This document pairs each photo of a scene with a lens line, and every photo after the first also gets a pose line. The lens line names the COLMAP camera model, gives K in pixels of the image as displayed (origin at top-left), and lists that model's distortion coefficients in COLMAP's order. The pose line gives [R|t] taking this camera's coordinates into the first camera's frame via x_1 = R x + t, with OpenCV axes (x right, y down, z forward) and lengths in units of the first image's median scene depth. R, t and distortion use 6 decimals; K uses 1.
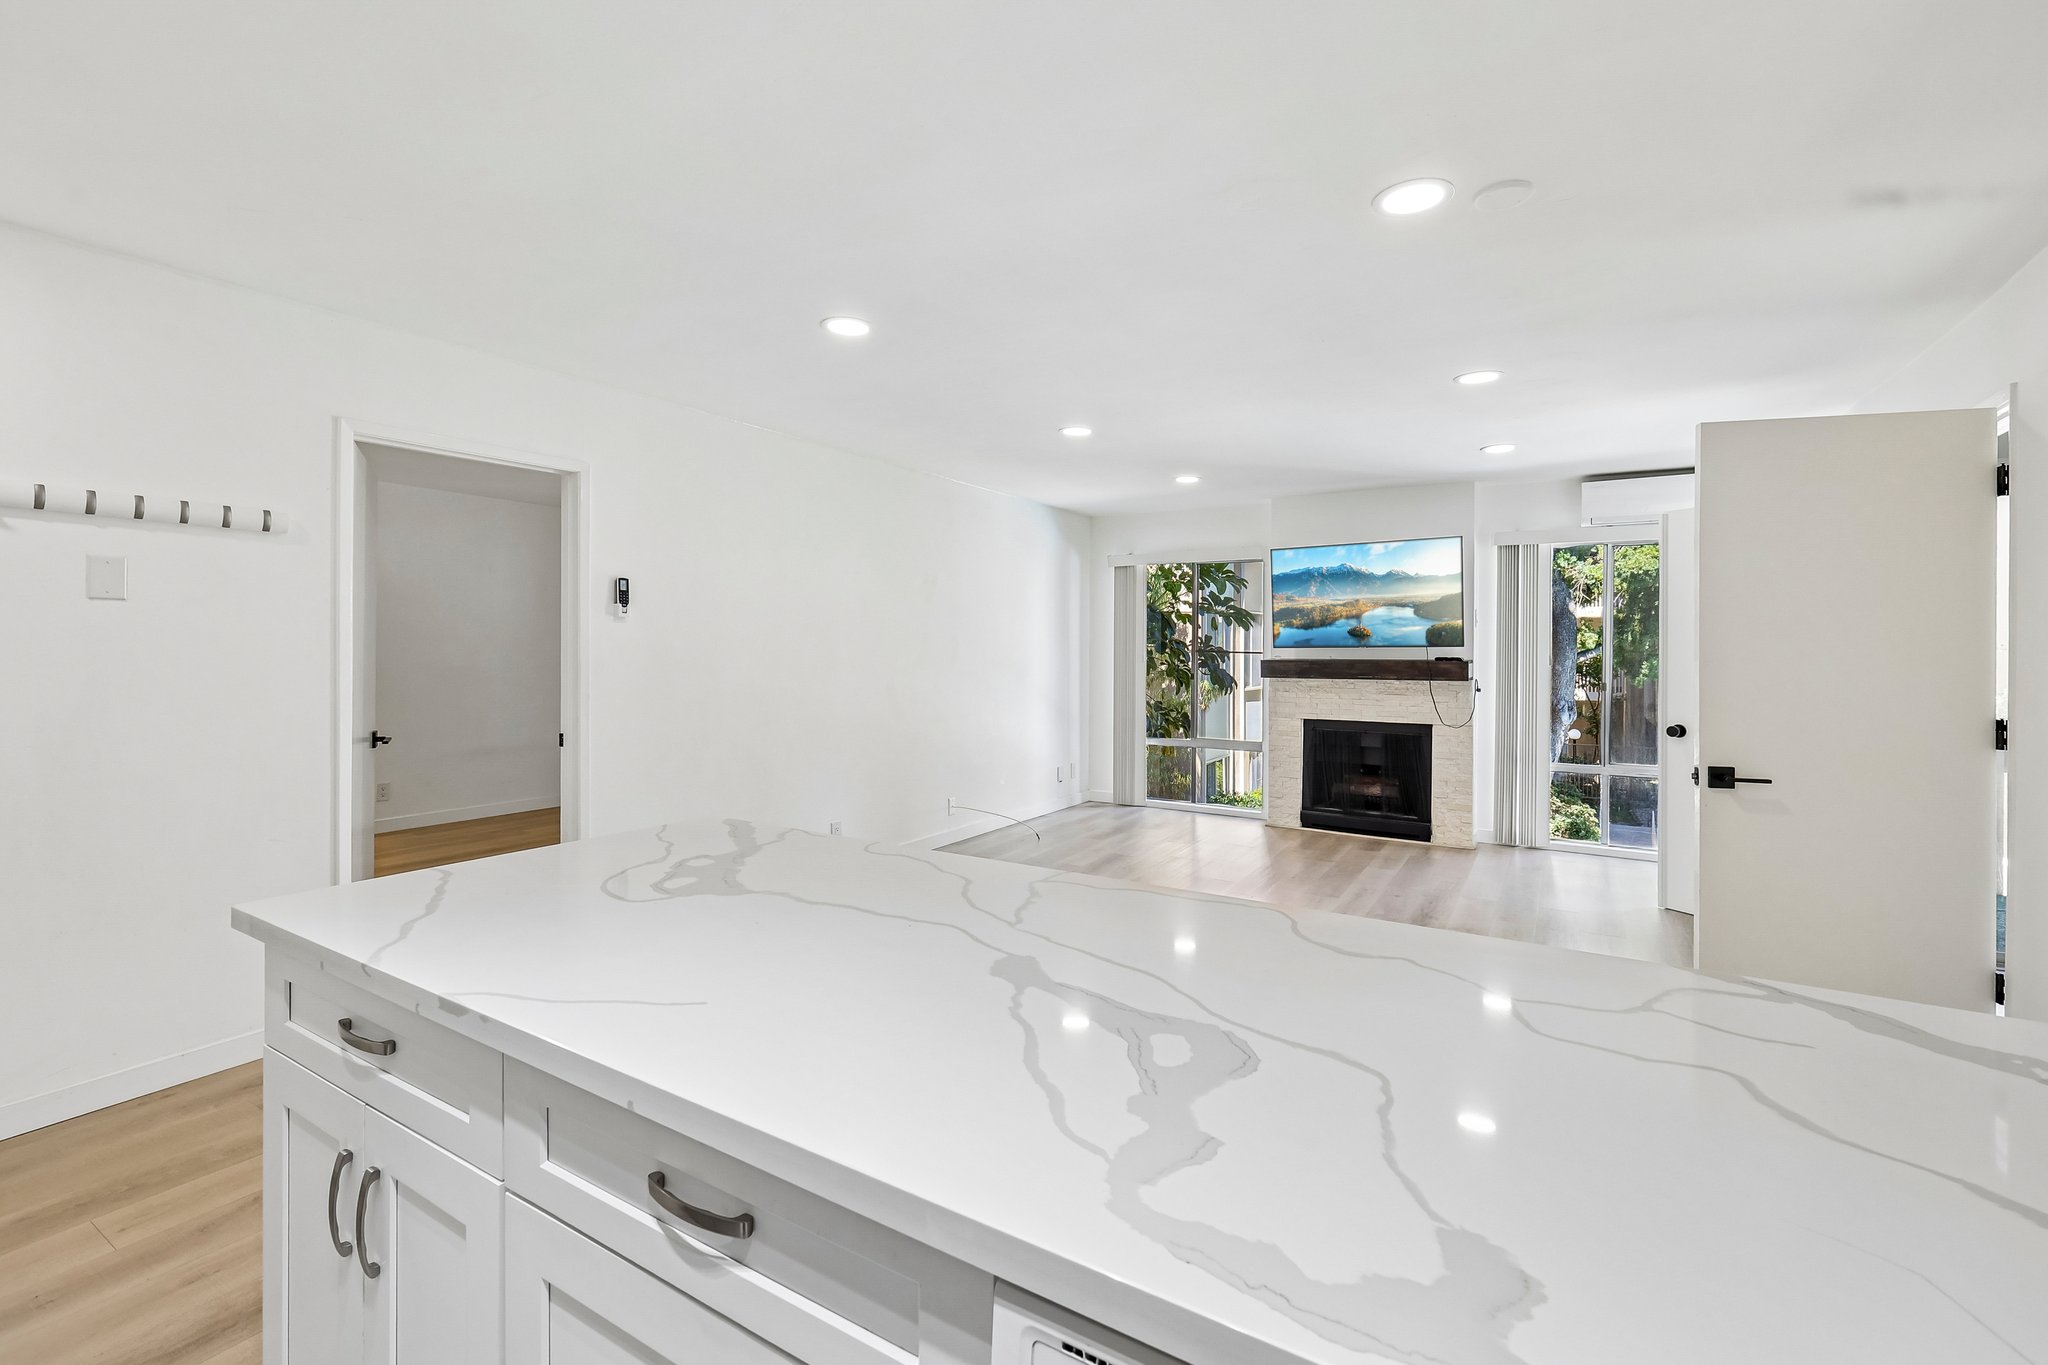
lens RADIAL K [[901.0, 0, 1022.0], [0, 901.0, 648.8], [0, 0, 1]] dist [0.001610, 0.000002]
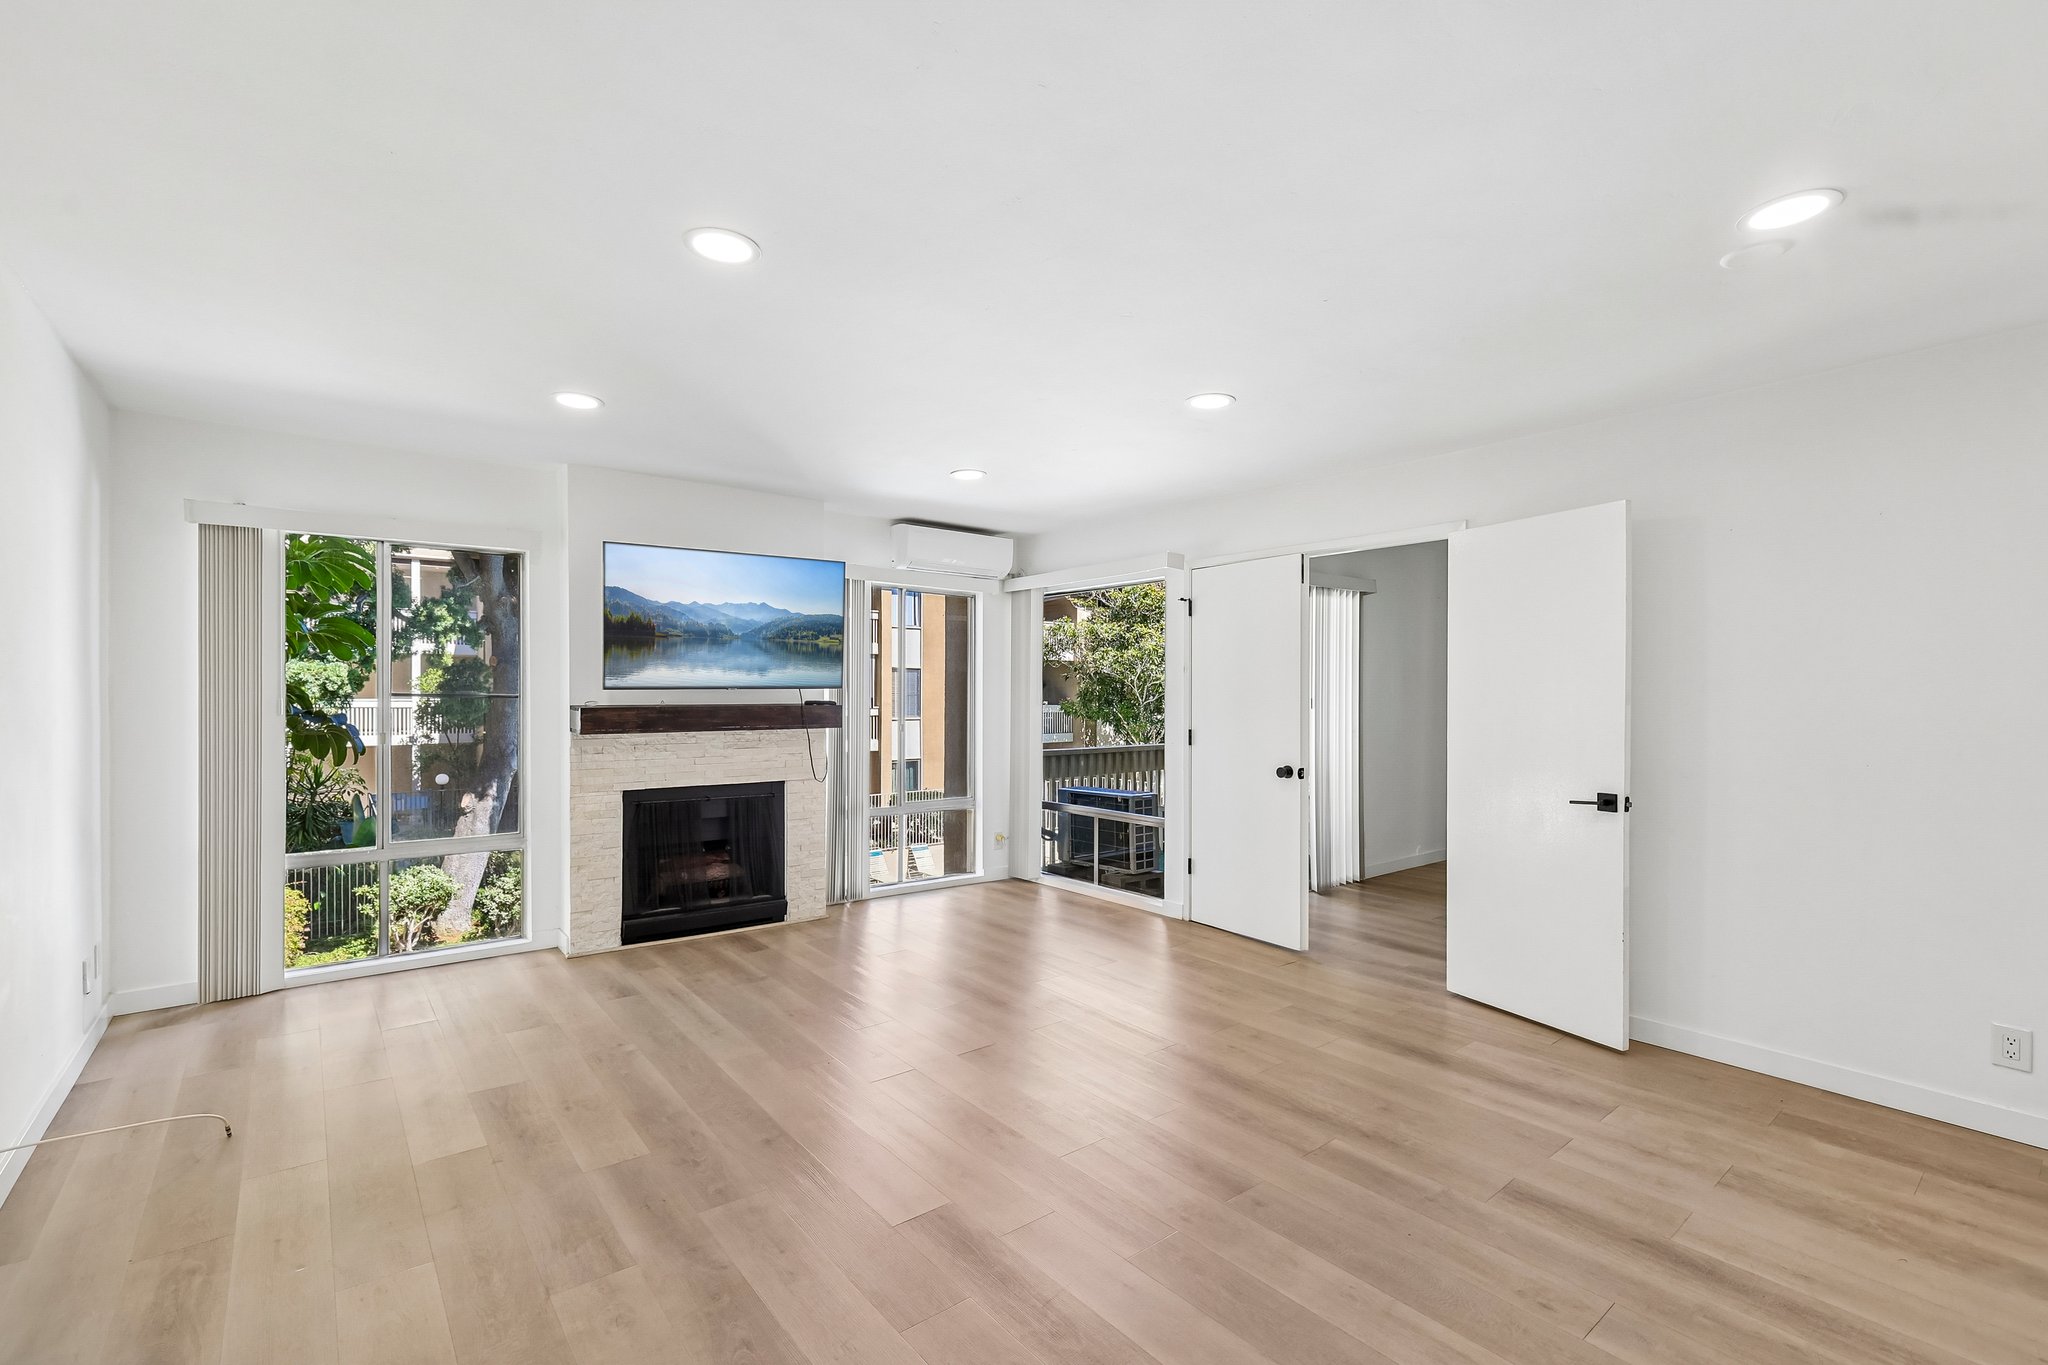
lens RADIAL K [[899.3, 0, 1023.6], [0, 899.3, 676.2], [0, 0, 1]] dist [0.001847, -0.000602]
pose [[0.339282, 0.014005, 0.940581, -0.249292], [-0.001396, 0.999896, -0.014384, -0.001796], [-0.940684, 0.003567, 0.339266, 0.483784]]
